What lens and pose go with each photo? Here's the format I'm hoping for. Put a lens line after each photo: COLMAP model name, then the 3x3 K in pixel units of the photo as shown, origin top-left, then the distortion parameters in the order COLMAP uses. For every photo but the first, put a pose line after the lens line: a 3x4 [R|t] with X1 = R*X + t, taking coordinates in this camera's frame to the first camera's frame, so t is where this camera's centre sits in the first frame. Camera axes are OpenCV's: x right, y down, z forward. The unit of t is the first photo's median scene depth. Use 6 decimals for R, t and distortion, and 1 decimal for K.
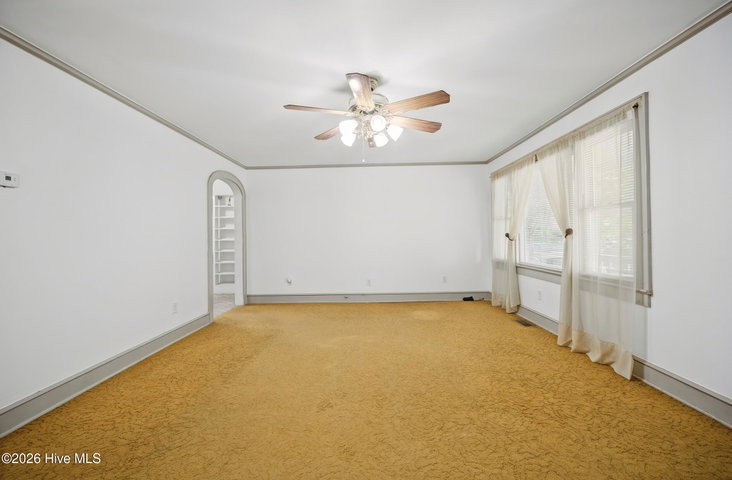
lens RADIAL K [[289.3, 0, 367.0], [0, 289.3, 234.8], [0, 0, 1]] dist [-0.000834, -0.000090]
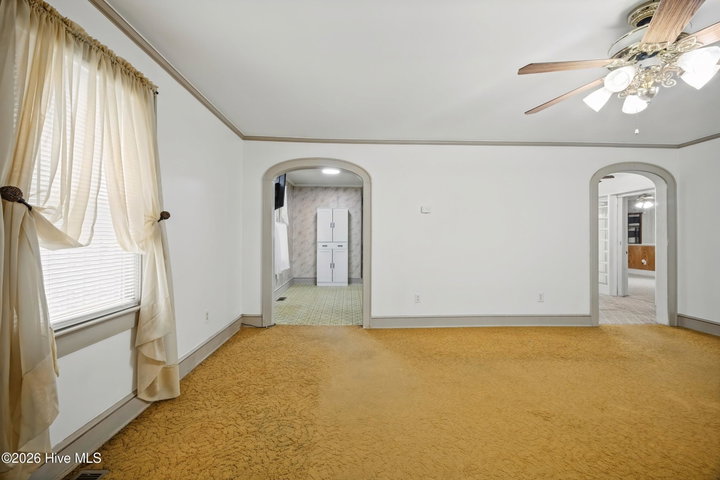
lens RADIAL K [[288.8, 0, 358.5], [0, 288.8, 234.7], [0, 0, 1]] dist [-0.000013, 0.000003]
pose [[0.037745, 0.001874, -0.999286, 0.497094], [0.003425, 0.999992, 0.002004, -0.005891], [0.999282, -0.003498, 0.037738, 0.227213]]
